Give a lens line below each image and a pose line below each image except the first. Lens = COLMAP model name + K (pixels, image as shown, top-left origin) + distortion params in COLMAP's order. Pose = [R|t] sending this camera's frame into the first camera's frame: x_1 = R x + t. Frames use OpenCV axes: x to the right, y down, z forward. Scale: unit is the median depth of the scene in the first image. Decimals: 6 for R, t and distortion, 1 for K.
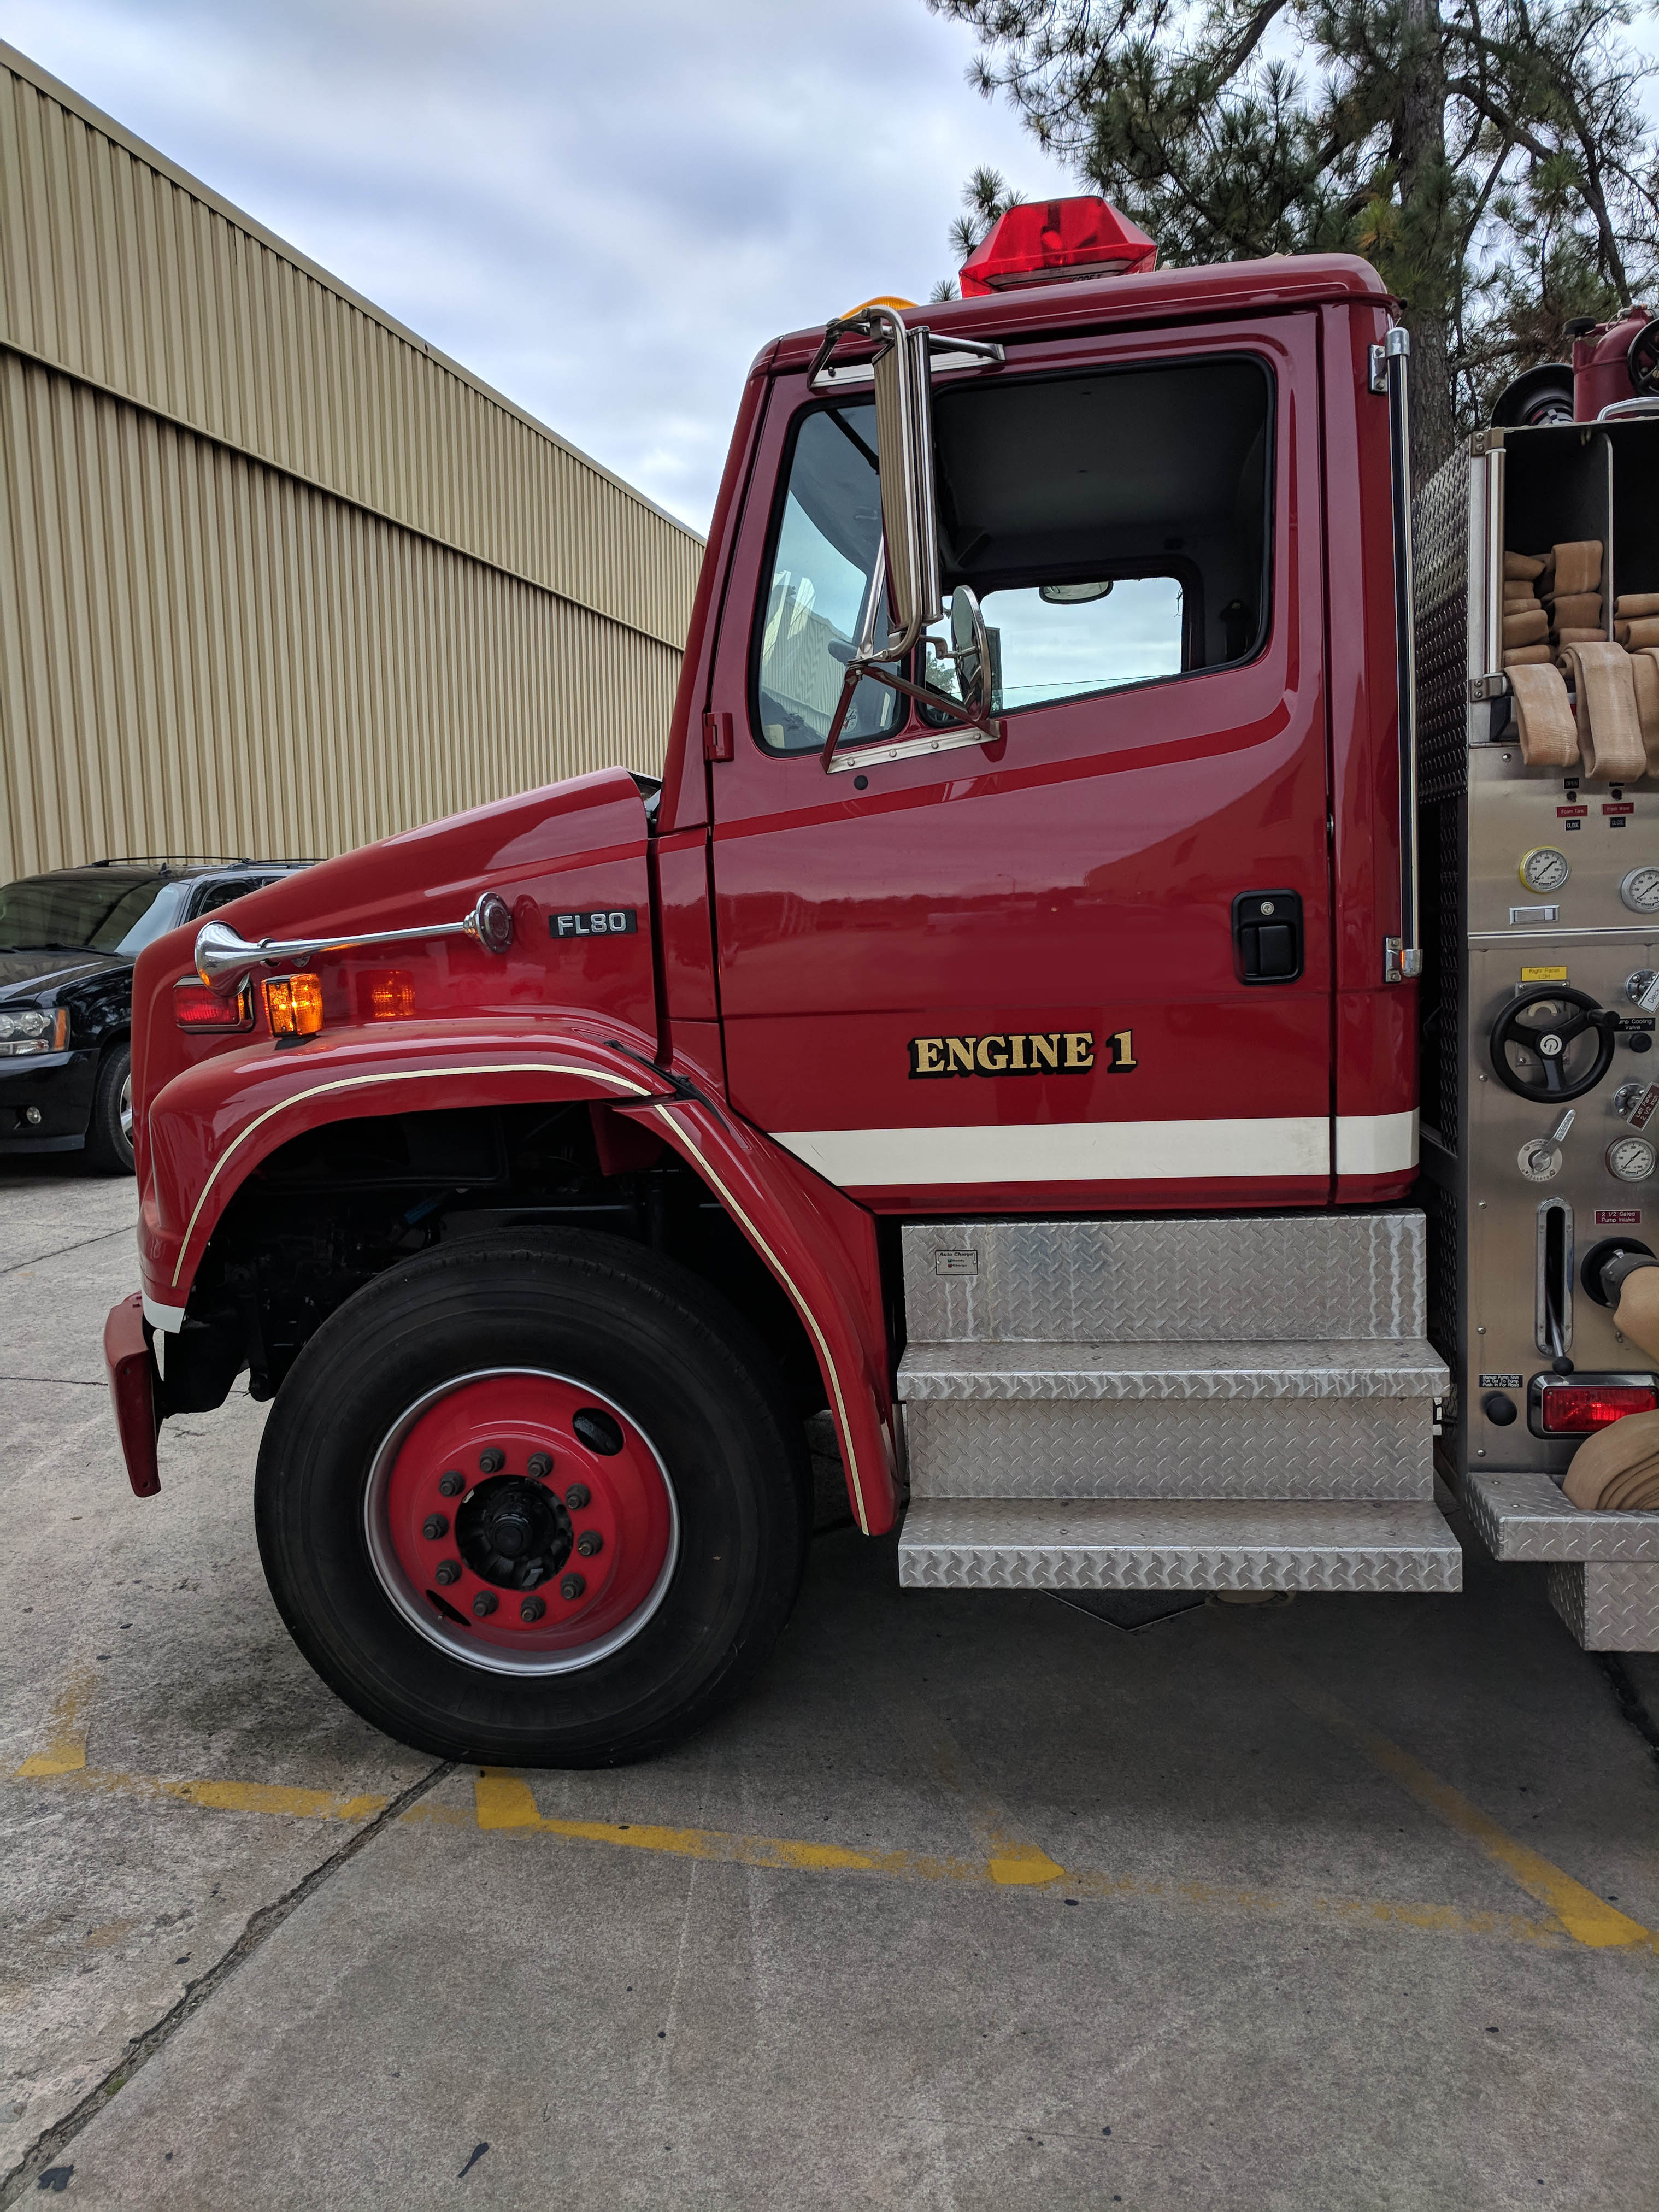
lens RADIAL K [[1663.6, 0, 844.7], [0, 1663.6, 1113.9], [0, 0, 1]] dist [-0.002640, 0.022134]
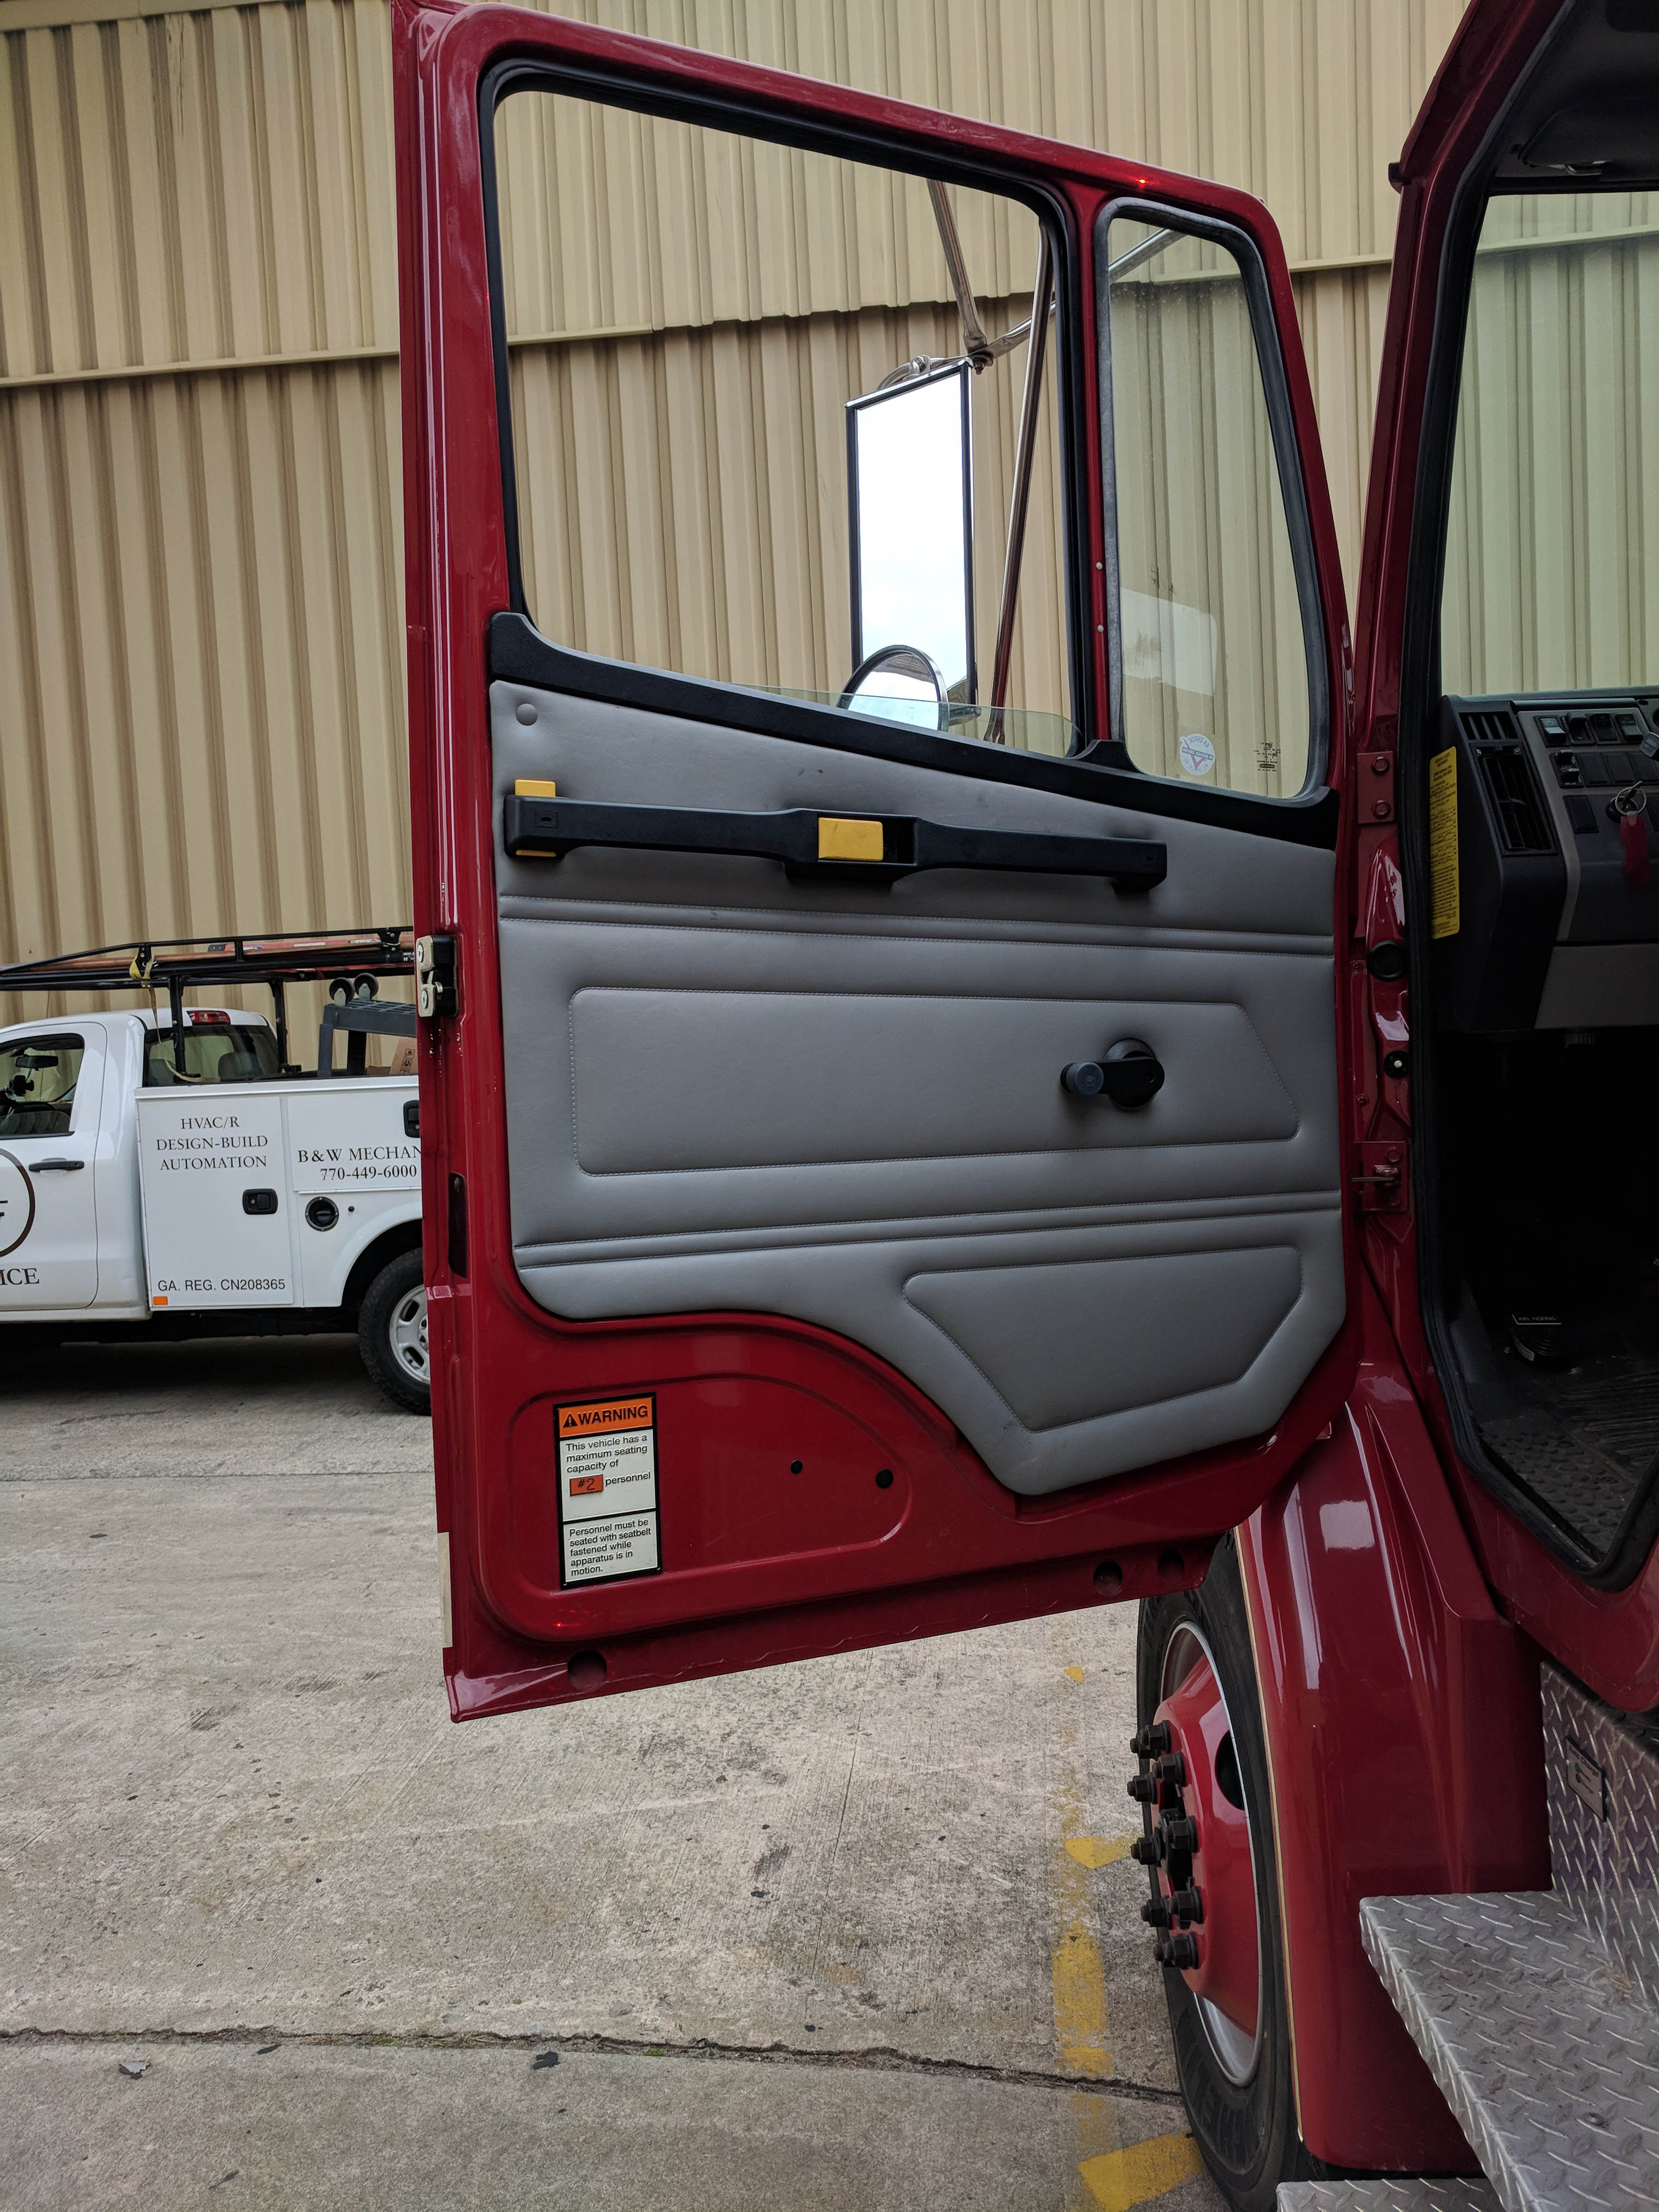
lens RADIAL K [[1663.6, 0, 832.2], [0, 1663.6, 1104.3], [0, 0, 1]] dist [-0.002640, 0.022134]
pose [[0.103017, 0.057809, -0.992998, 0.559559], [-0.094059, 0.994402, 0.048133, -0.119106], [0.990222, 0.088442, 0.107878, 0.750370]]
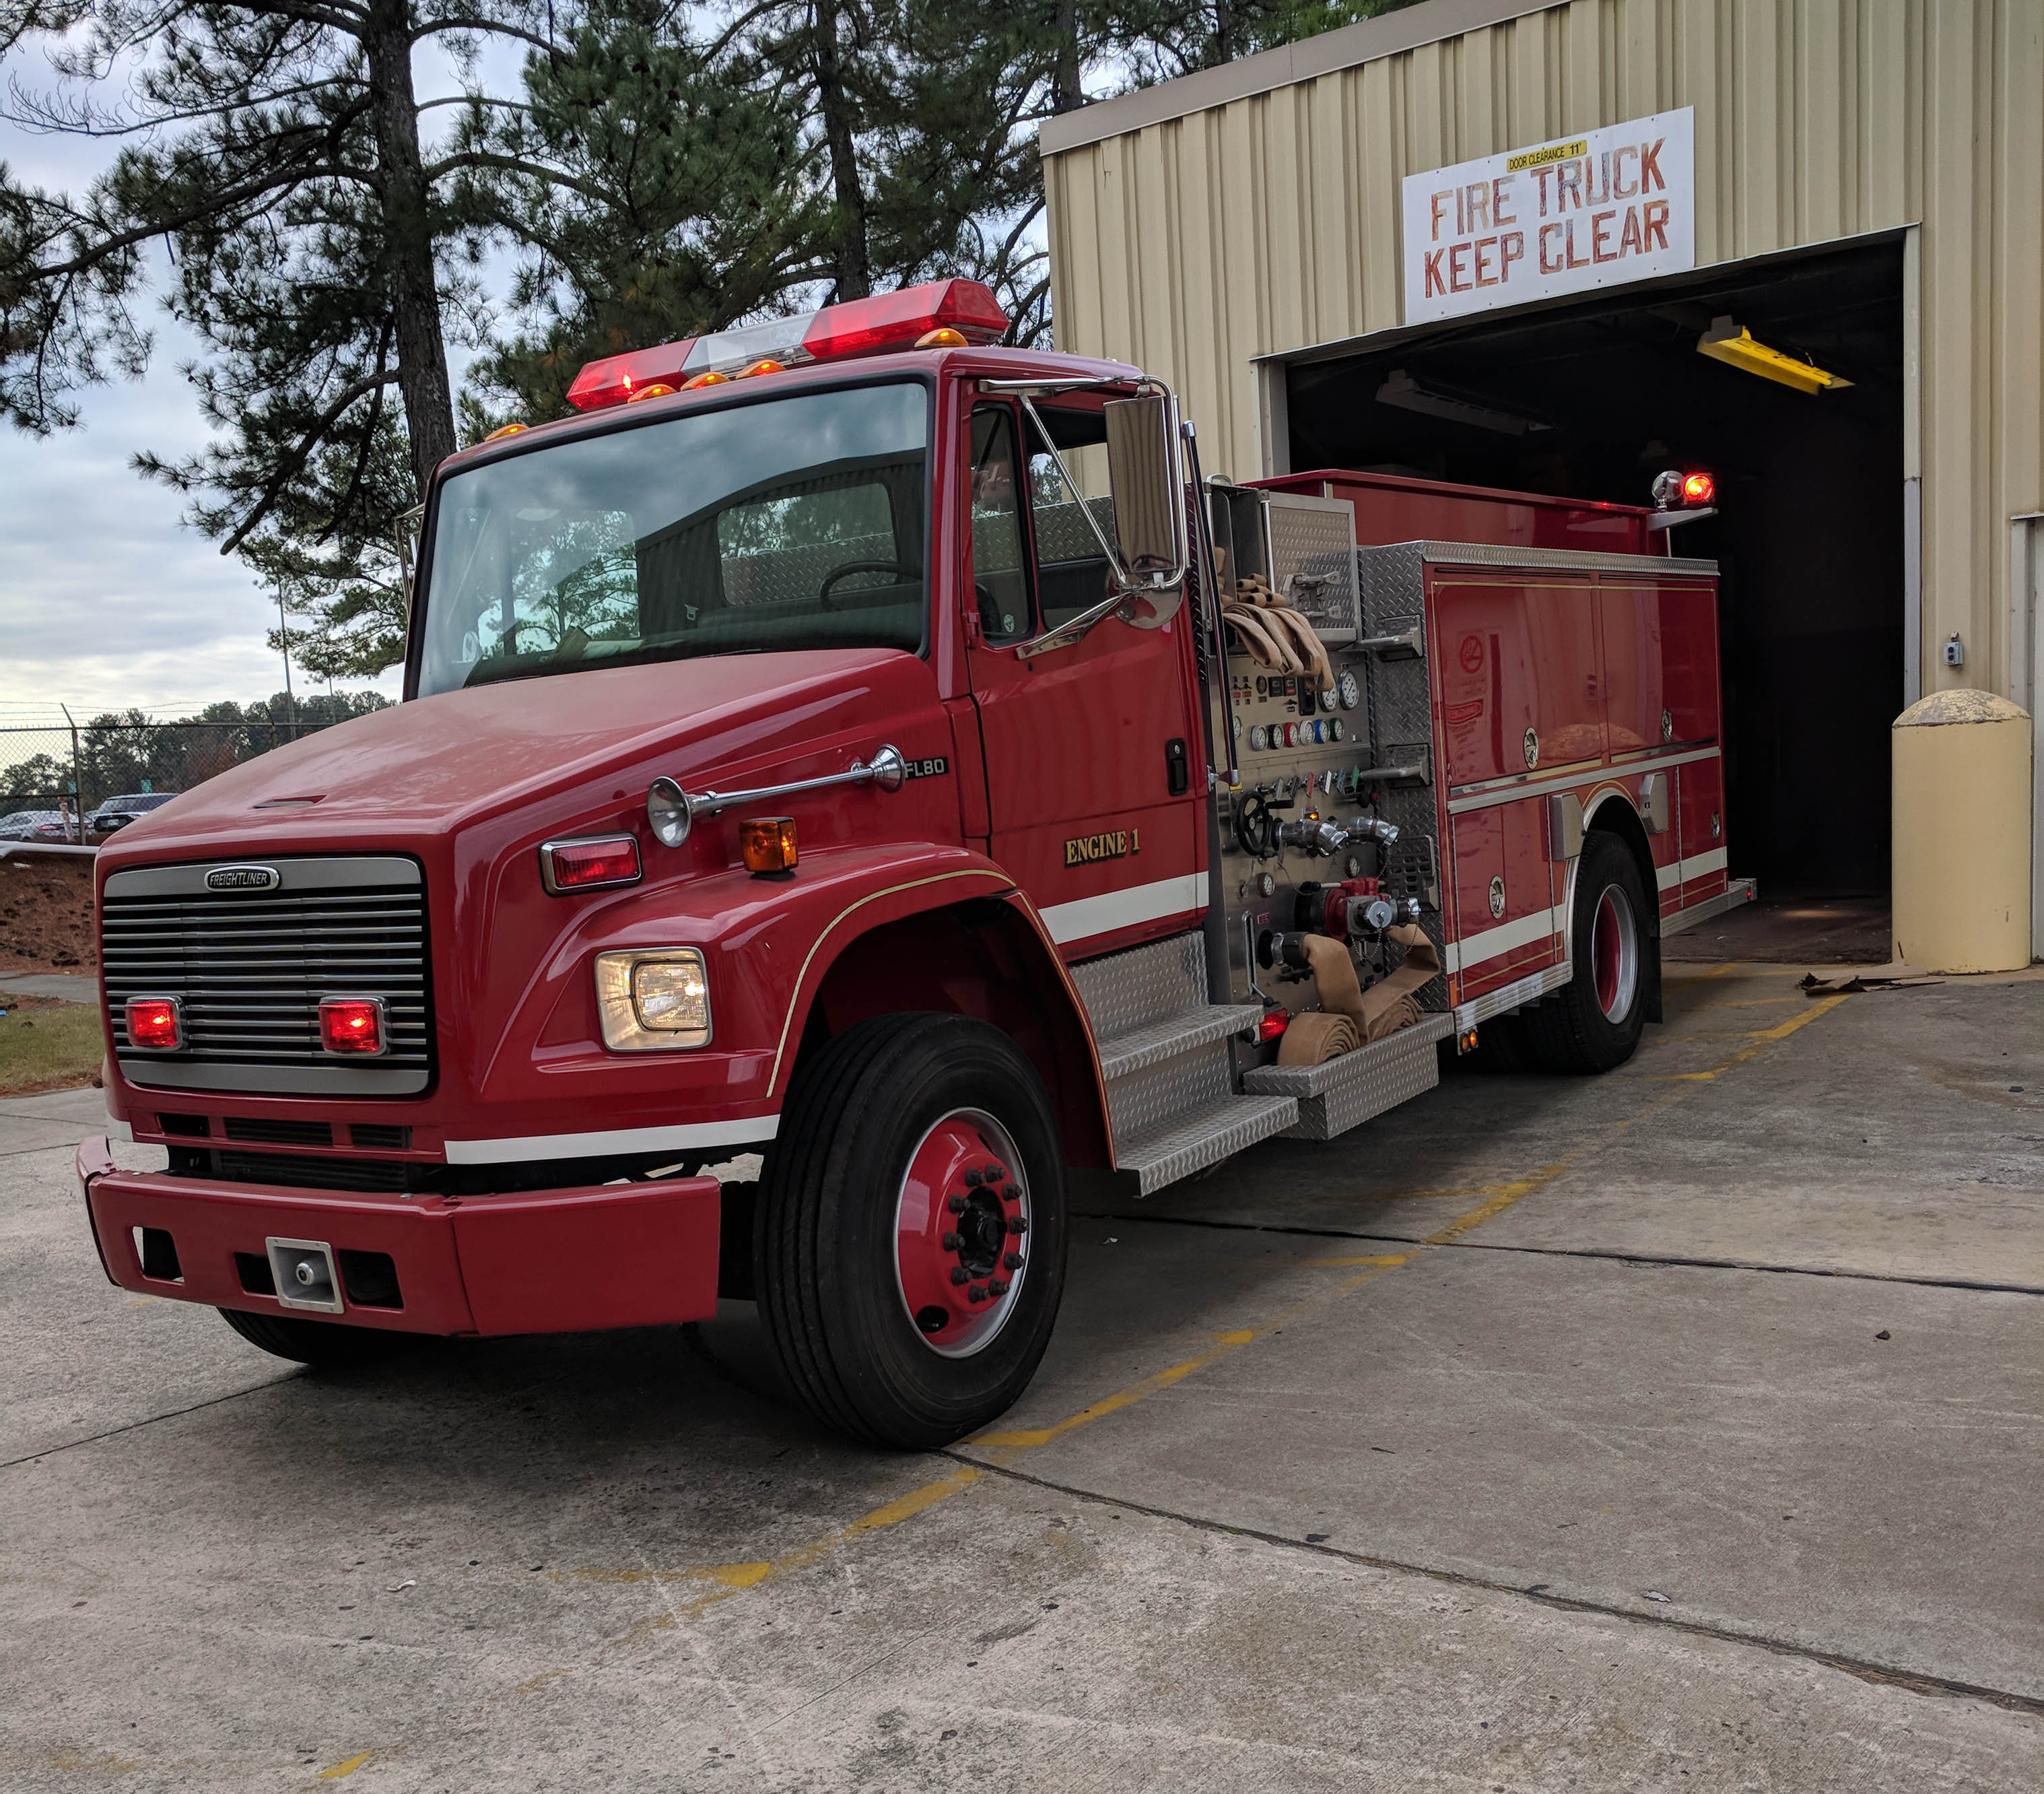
lens RADIAL K [[2022.6, 0, 1033.2], [0, 2022.6, 1058.7], [0, 0, 1]] dist [-0.004137, 0.000000]
pose [[0.433513, -0.139499, 0.890285, -1.621154], [0.180738, 0.981331, 0.065758, 0.021807], [-0.882837, 0.132401, 0.450632, 0.243072]]
